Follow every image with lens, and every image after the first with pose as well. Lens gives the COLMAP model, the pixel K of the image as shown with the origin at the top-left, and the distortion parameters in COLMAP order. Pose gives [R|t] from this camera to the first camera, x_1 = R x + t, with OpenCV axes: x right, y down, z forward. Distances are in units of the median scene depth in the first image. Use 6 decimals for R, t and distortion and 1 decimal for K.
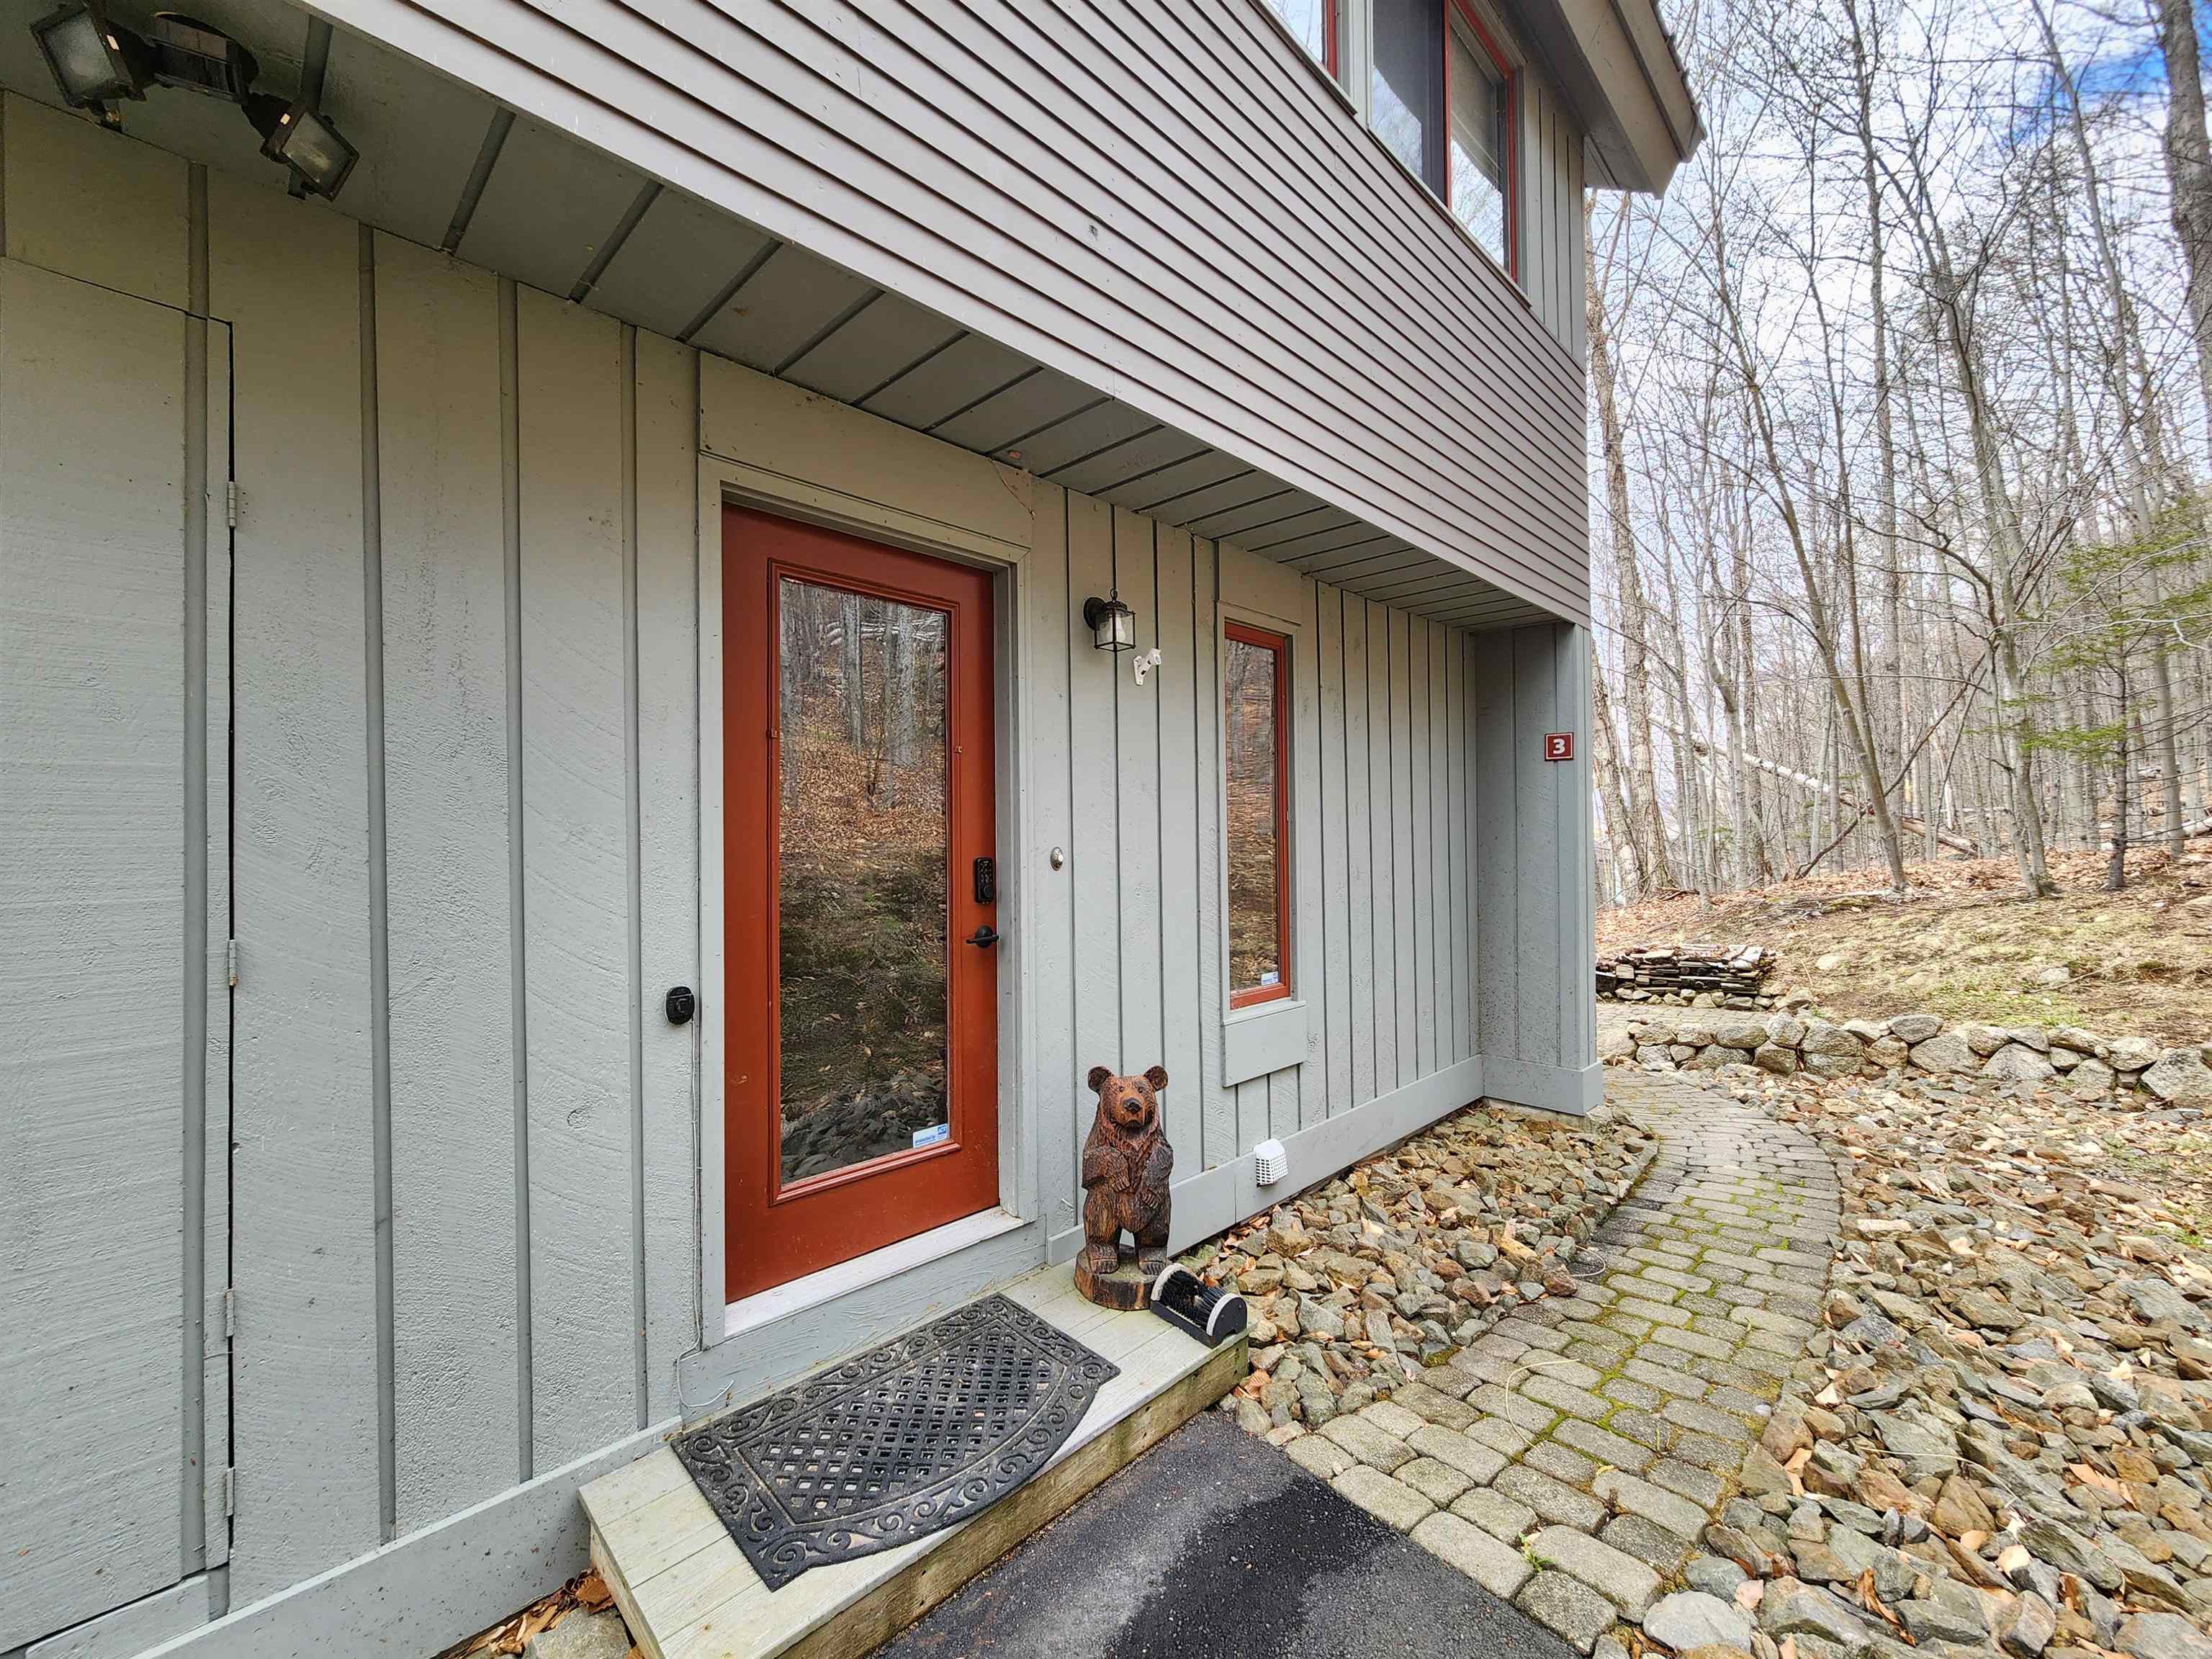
lens RADIAL K [[893.3, 0, 1109.5], [0, 893.3, 830.4], [0, 0, 1]] dist [-0.003150, -0.000934]
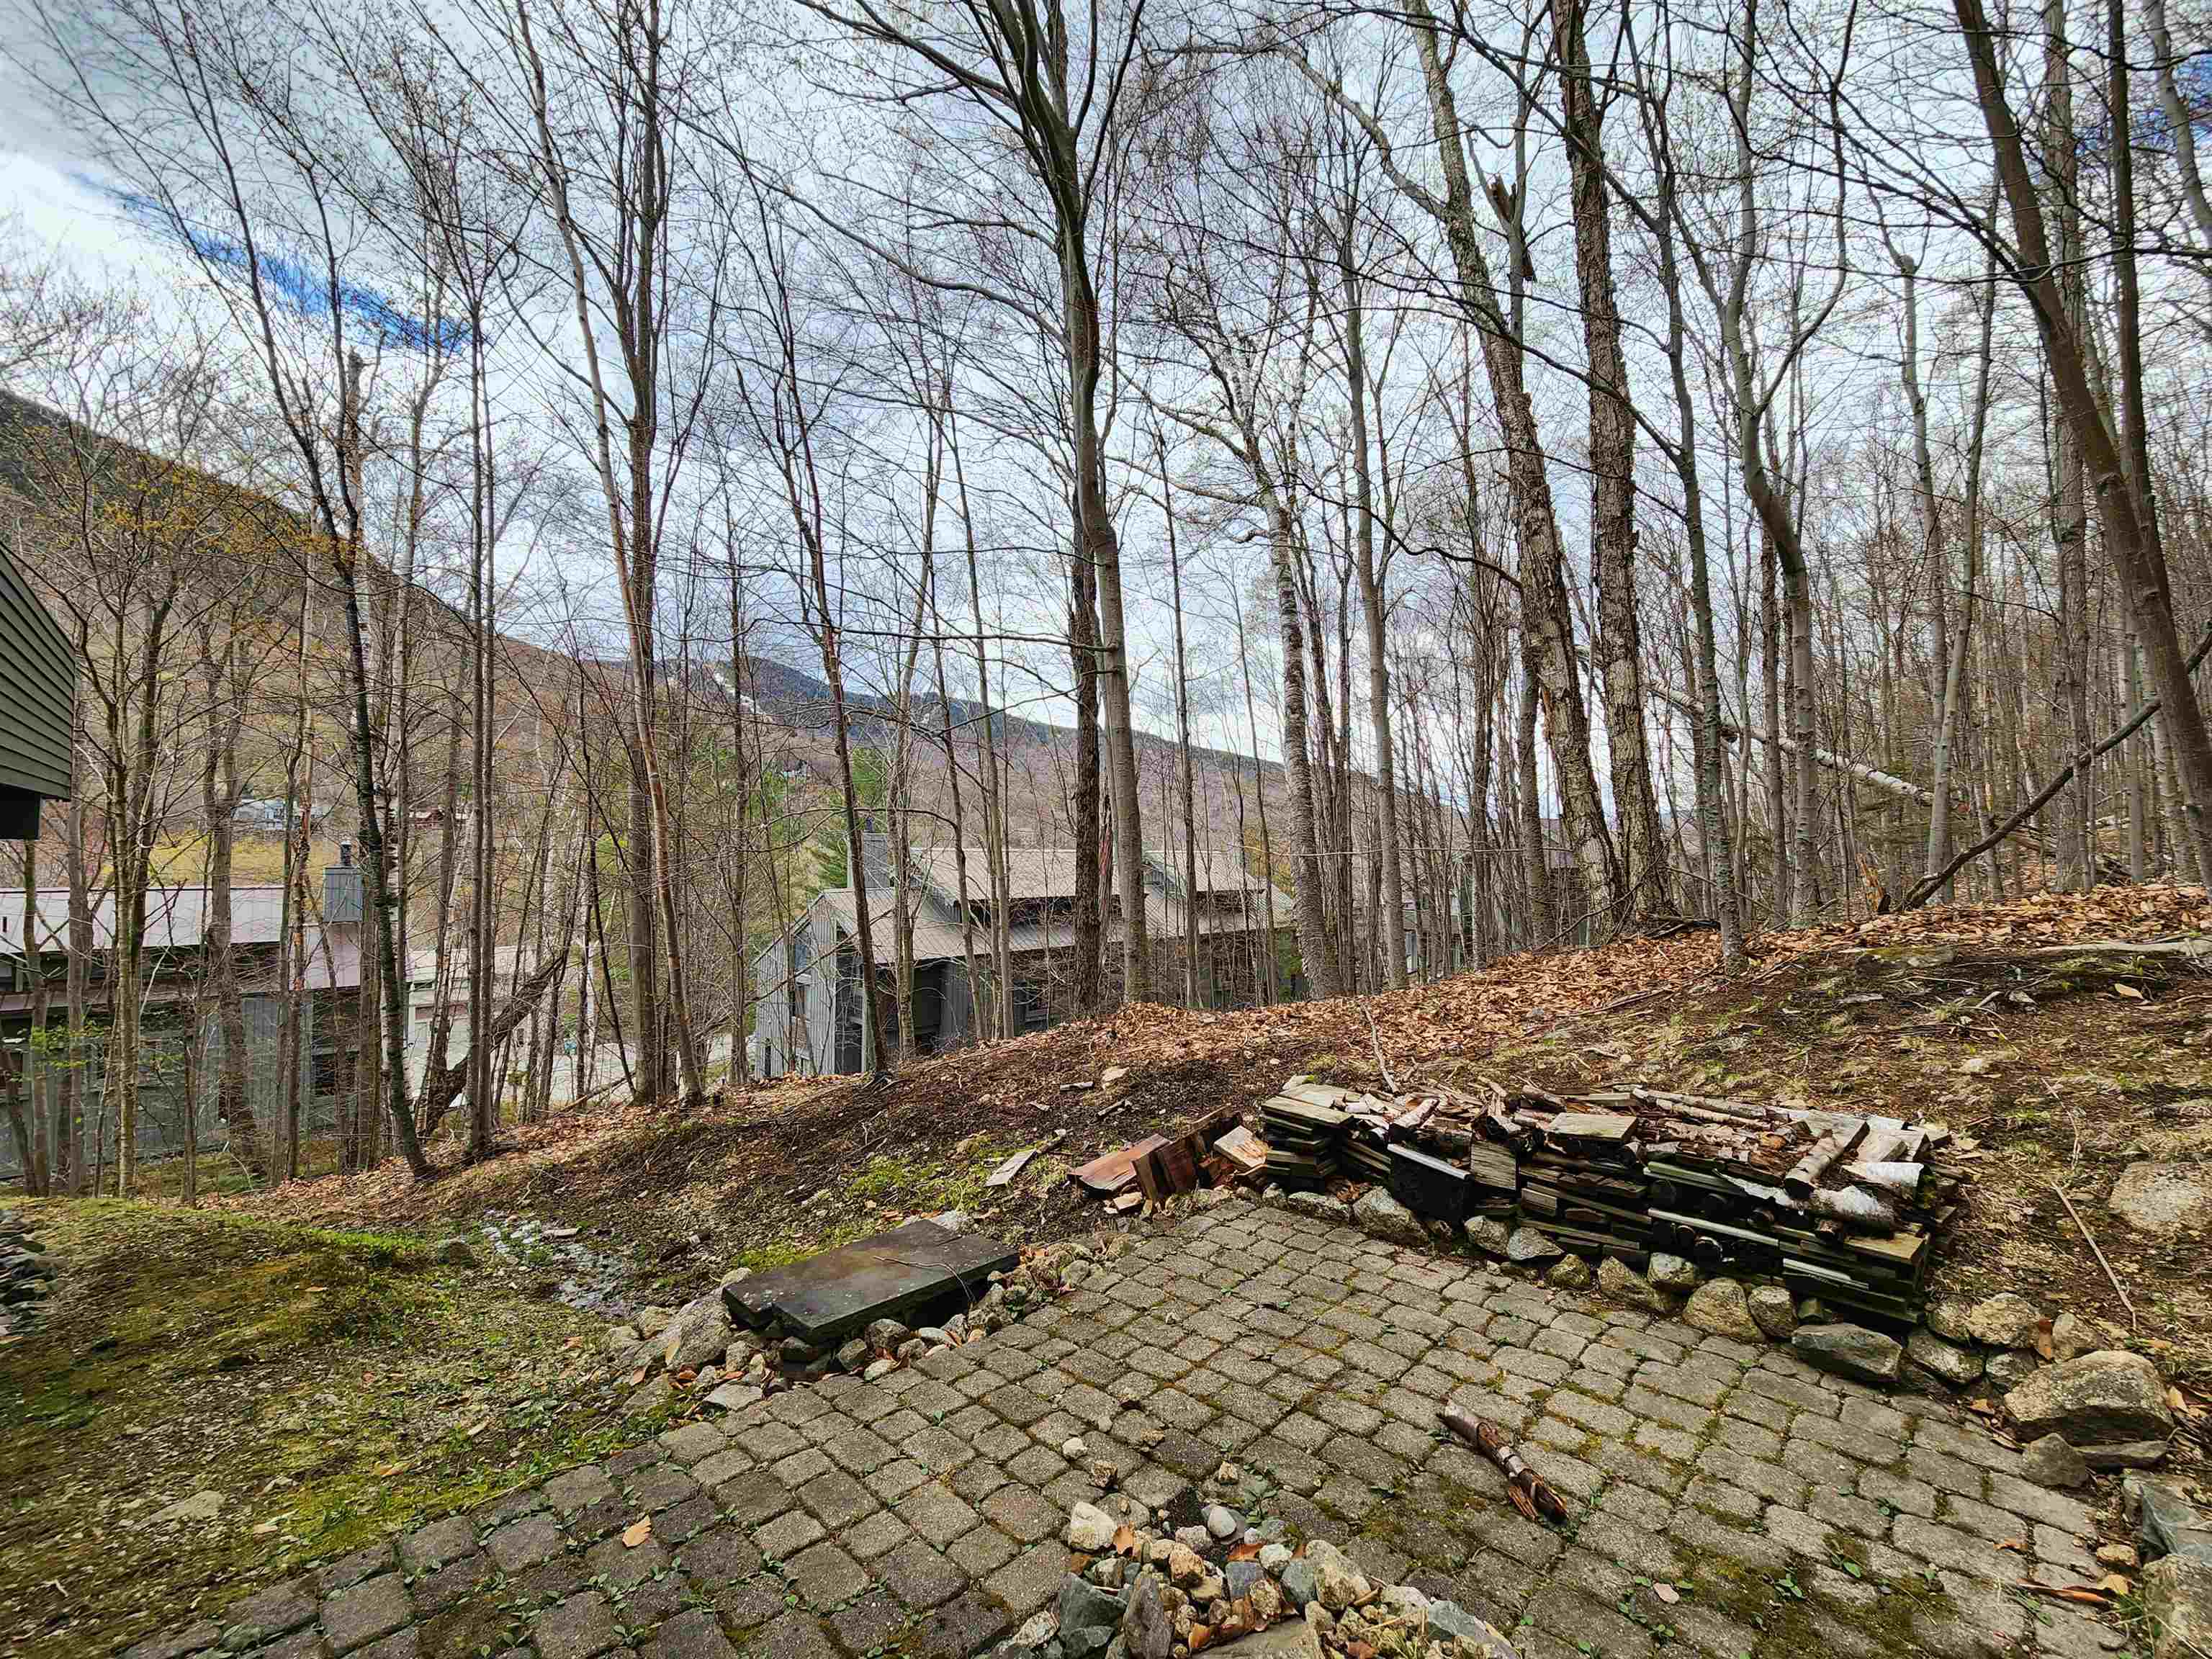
lens RADIAL K [[893.3, 0, 1101.8], [0, 893.3, 828.6], [0, 0, 1]] dist [-0.003150, -0.000934]
pose [[0.999389, 0.022777, -0.026520, 0.437434], [-0.022980, 0.999709, -0.007361, 0.033937], [0.026344, 0.007966, 0.999621, 0.656706]]
